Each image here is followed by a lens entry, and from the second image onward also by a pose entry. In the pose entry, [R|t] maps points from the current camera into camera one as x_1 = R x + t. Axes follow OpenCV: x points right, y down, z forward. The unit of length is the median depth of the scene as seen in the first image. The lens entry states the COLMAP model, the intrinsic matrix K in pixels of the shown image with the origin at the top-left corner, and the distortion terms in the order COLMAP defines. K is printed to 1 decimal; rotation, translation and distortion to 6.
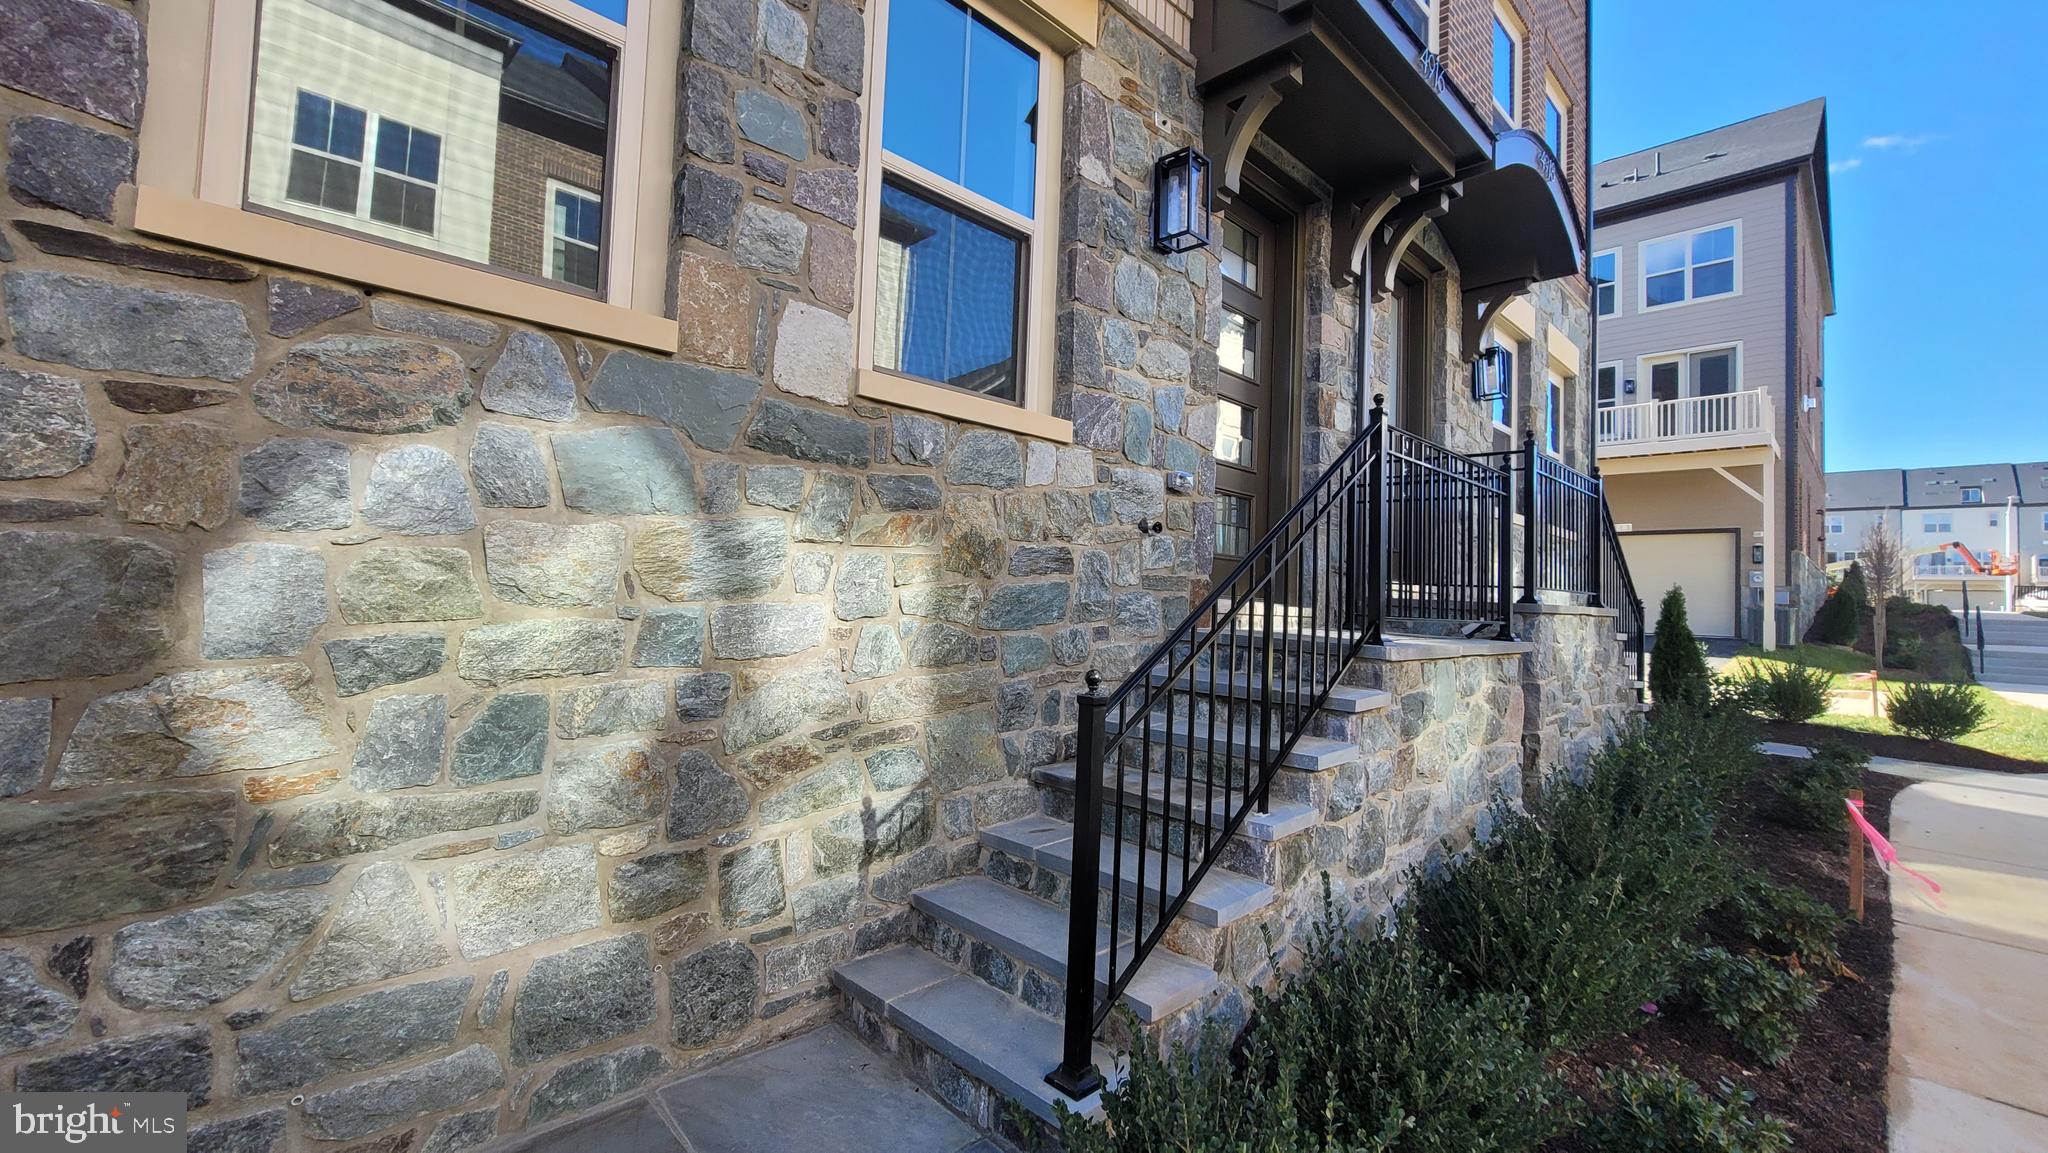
lens RADIAL K [[832.9, 0, 1022.6], [0, 832.9, 558.6], [0, 0, 1]] dist [-0.002542, -0.000138]
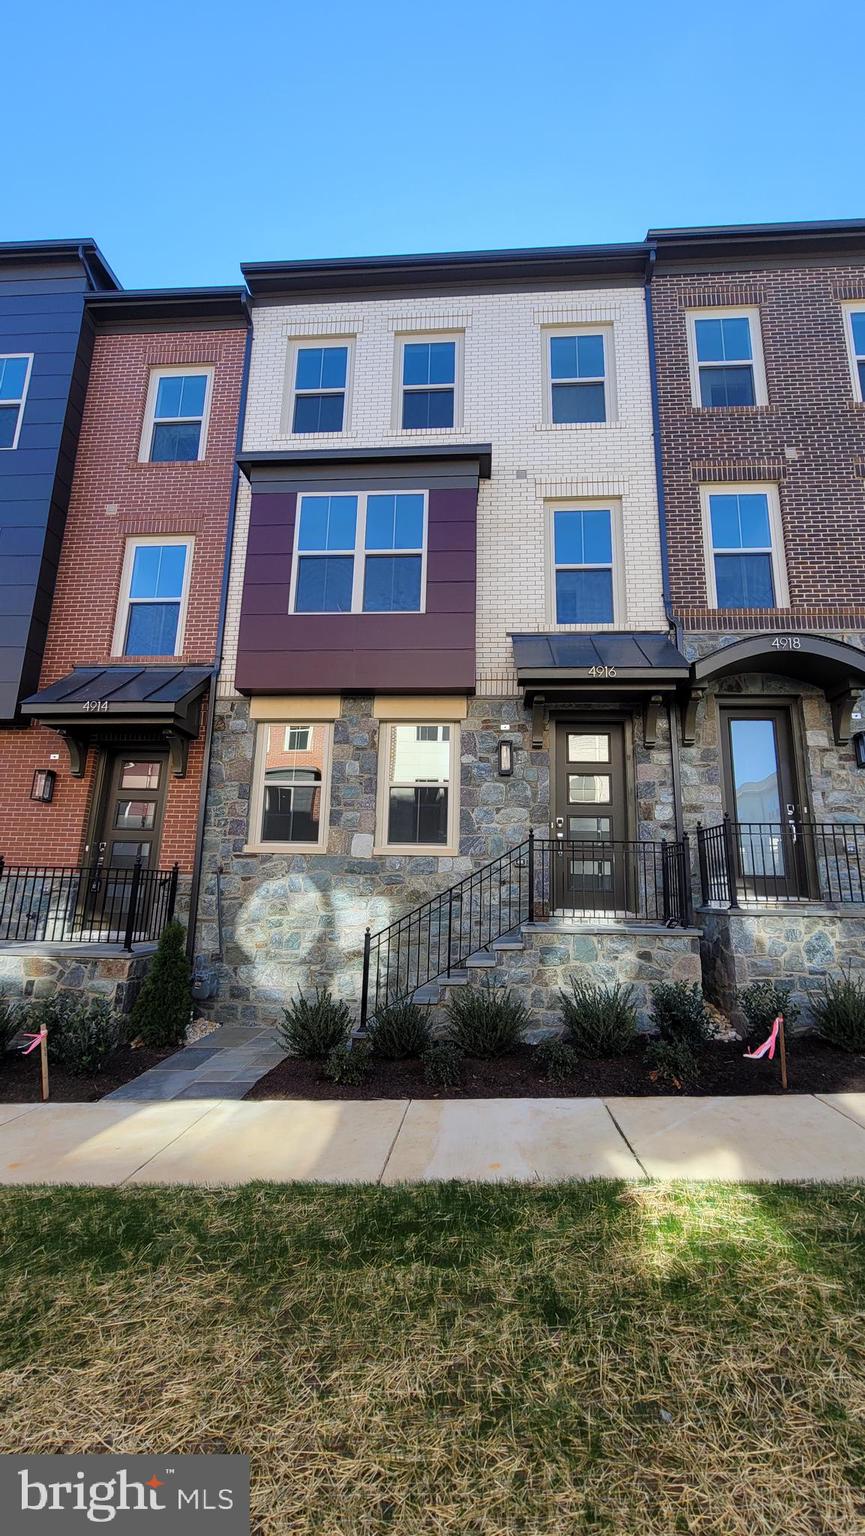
lens RADIAL K [[631.2, 0, 432.5], [0, 631.2, 768.0], [0, 0, 1]] dist [-0.002155, 0.000078]
pose [[0.668210, -0.177922, -0.722384, 2.014142], [0.039886, 0.978153, -0.204023, 0.009796], [0.742902, 0.107518, 0.660709, -0.686127]]
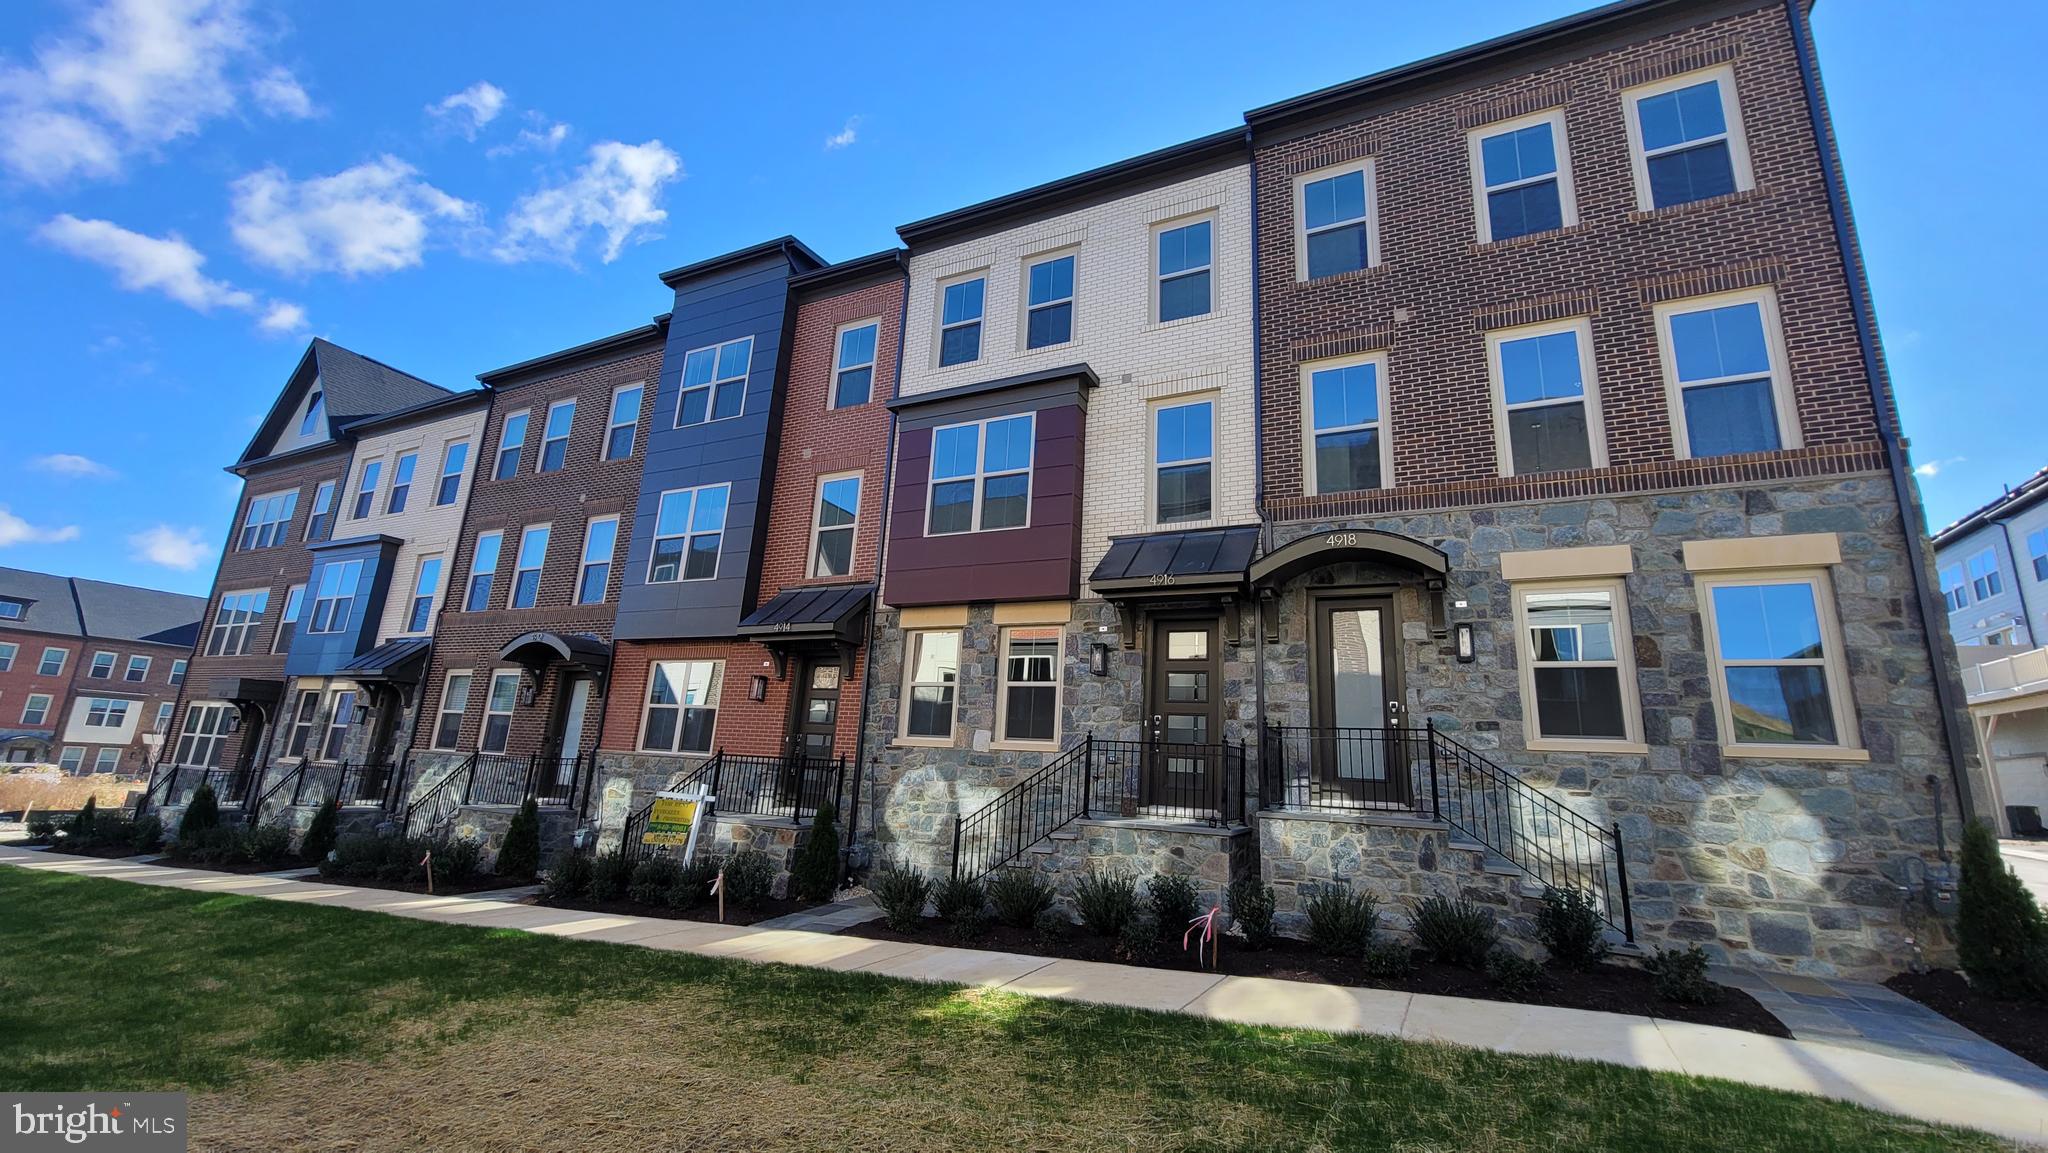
lens RADIAL K [[832.9, 0, 1022.6], [0, 832.9, 558.6], [0, 0, 1]] dist [-0.002542, -0.000138]
pose [[0.329738, -0.257006, -0.908417, 3.756735], [0.004915, 0.962686, -0.270576, 0.013361], [0.944060, 0.084754, 0.318697, -0.247620]]
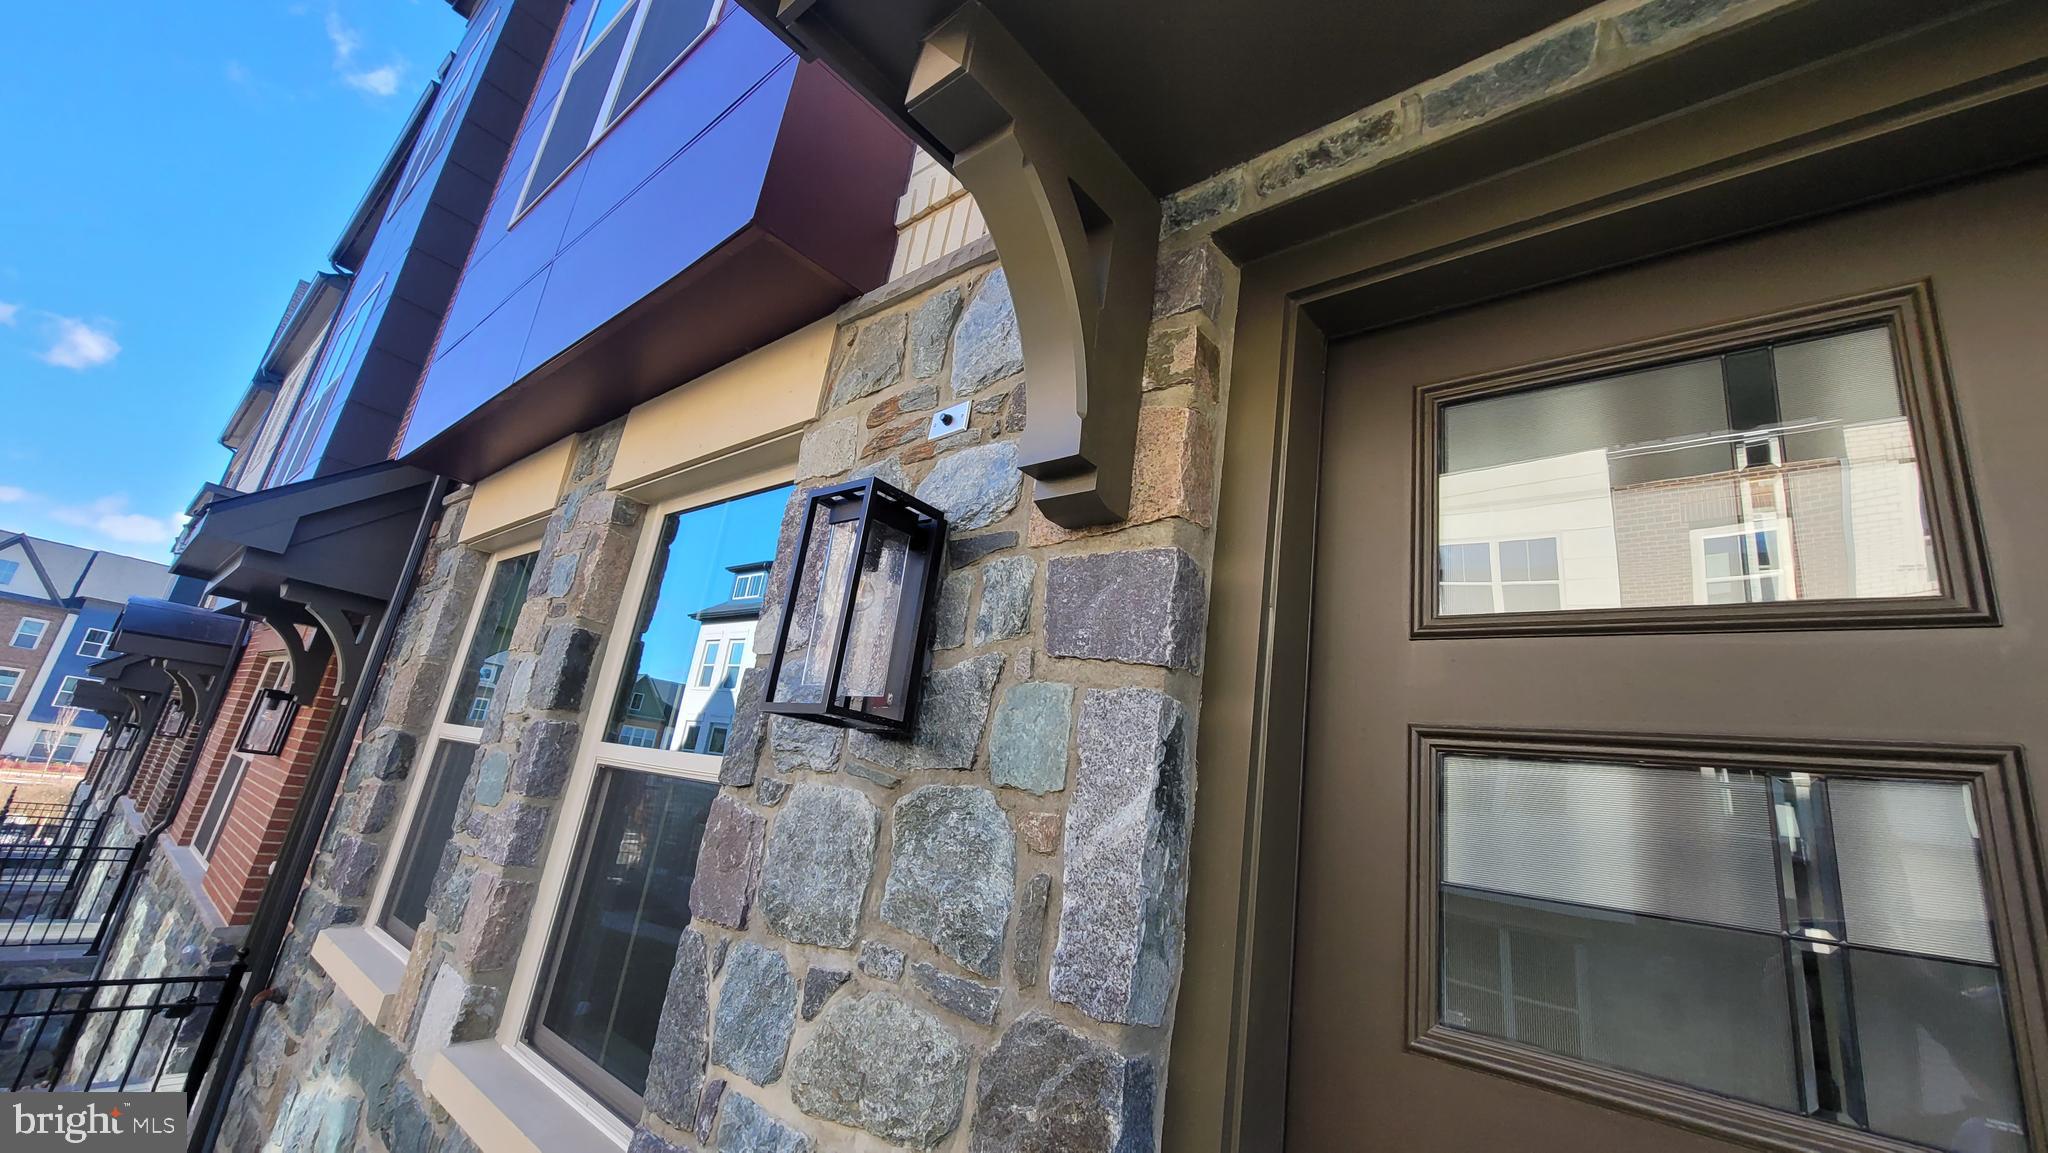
lens RADIAL K [[841.6, 0, 1010.7], [0, 841.6, 547.8], [0, 0, 1]] dist [-0.002155, 0.000078]
pose [[0.084954, -0.331581, -0.939594, 0.765764], [-0.090805, 0.936502, -0.338700, -0.446941], [0.992238, 0.114094, 0.049451, 1.411328]]
